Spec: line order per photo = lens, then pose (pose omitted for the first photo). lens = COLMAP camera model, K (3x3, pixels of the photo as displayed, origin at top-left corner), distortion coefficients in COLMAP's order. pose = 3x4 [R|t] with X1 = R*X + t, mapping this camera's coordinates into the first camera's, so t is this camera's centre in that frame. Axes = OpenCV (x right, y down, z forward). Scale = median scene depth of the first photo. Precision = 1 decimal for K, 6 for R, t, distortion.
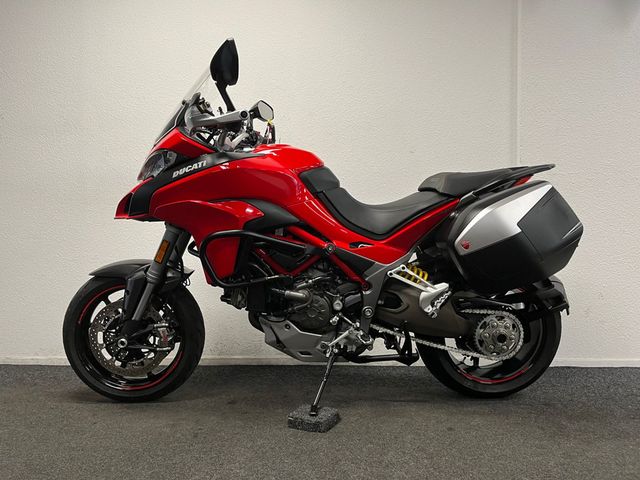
lens RADIAL K [[475.1, 0, 315.9], [0, 475.1, 239.8], [0, 0, 1]] dist [0.031223, -0.018336]
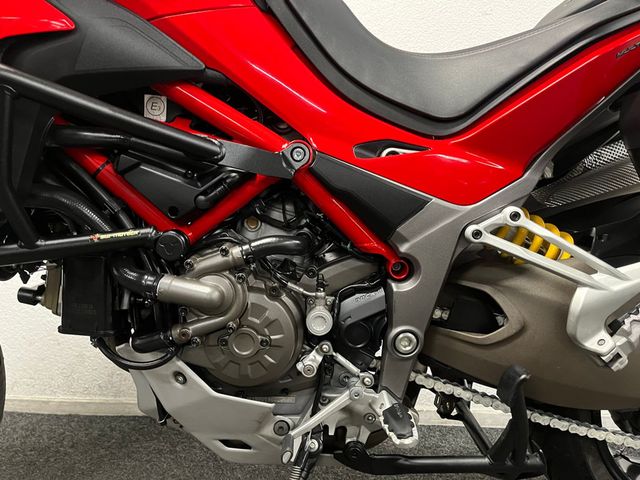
lens RADIAL K [[475.1, 0, 318.7], [0, 475.1, 244.8], [0, 0, 1]] dist [0.031223, -0.018336]
pose [[0.999650, 0.015017, -0.021766, 0.052194], [-0.014441, 0.999547, 0.026392, 0.071904], [0.022152, -0.026068, 0.999415, 0.651200]]
